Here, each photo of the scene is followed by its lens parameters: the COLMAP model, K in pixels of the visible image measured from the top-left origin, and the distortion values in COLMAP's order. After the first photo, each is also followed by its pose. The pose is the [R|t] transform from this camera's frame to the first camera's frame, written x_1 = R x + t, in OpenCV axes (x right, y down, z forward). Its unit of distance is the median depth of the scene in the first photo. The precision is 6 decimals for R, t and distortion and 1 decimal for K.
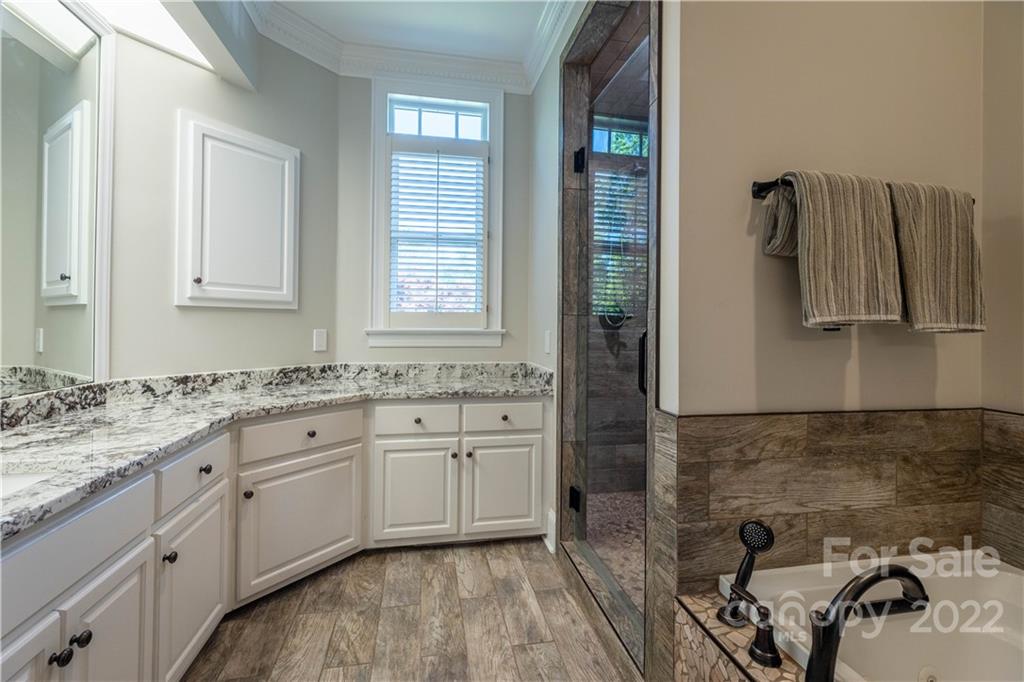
lens RADIAL K [[459.3, 0, 514.3], [0, 459.3, 318.2], [0, 0, 1]] dist [0.005031, 0.000757]
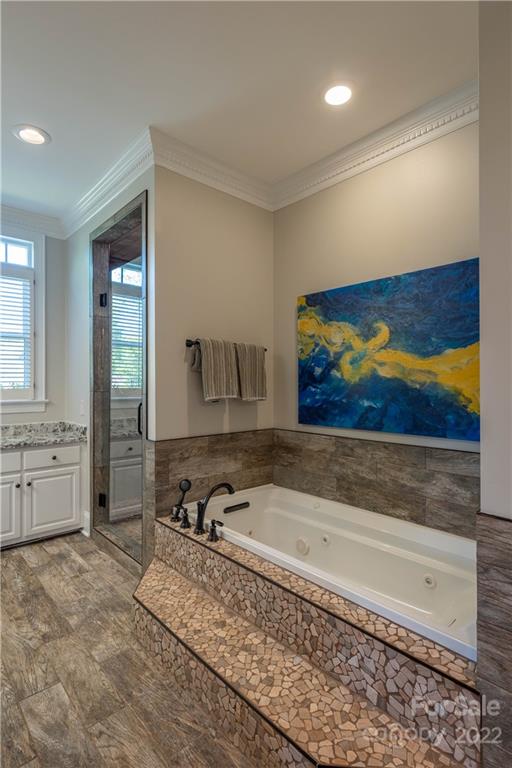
lens RADIAL K [[397.0, 0, 255.3], [0, 397.0, 381.3], [0, 0, 1]] dist [-0.004087, -0.000168]
pose [[0.858561, -0.011316, 0.512586, -0.176489], [0.003743, 0.999868, 0.015805, -0.091015], [-0.512697, -0.011651, 0.858491, -0.739051]]
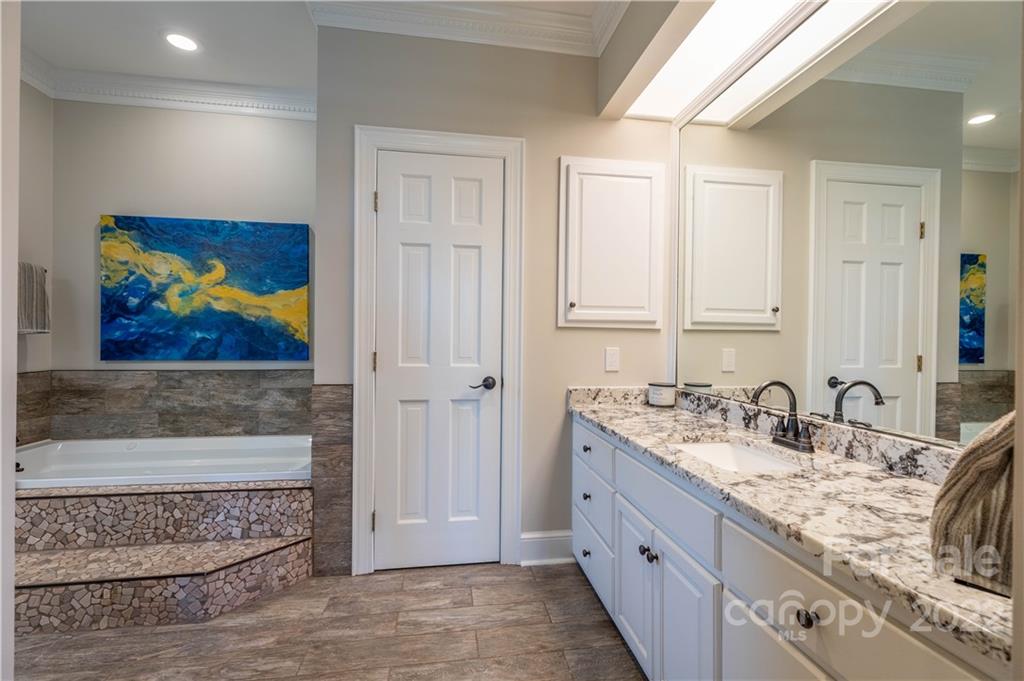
lens RADIAL K [[459.3, 0, 513.8], [0, 459.3, 337.7], [0, 0, 1]] dist [0.005031, 0.000757]
pose [[0.046123, -0.015098, 0.998822, -0.831225], [-0.025580, 0.999540, 0.016290, -0.031787], [-0.998608, -0.026301, 0.045716, -1.007557]]
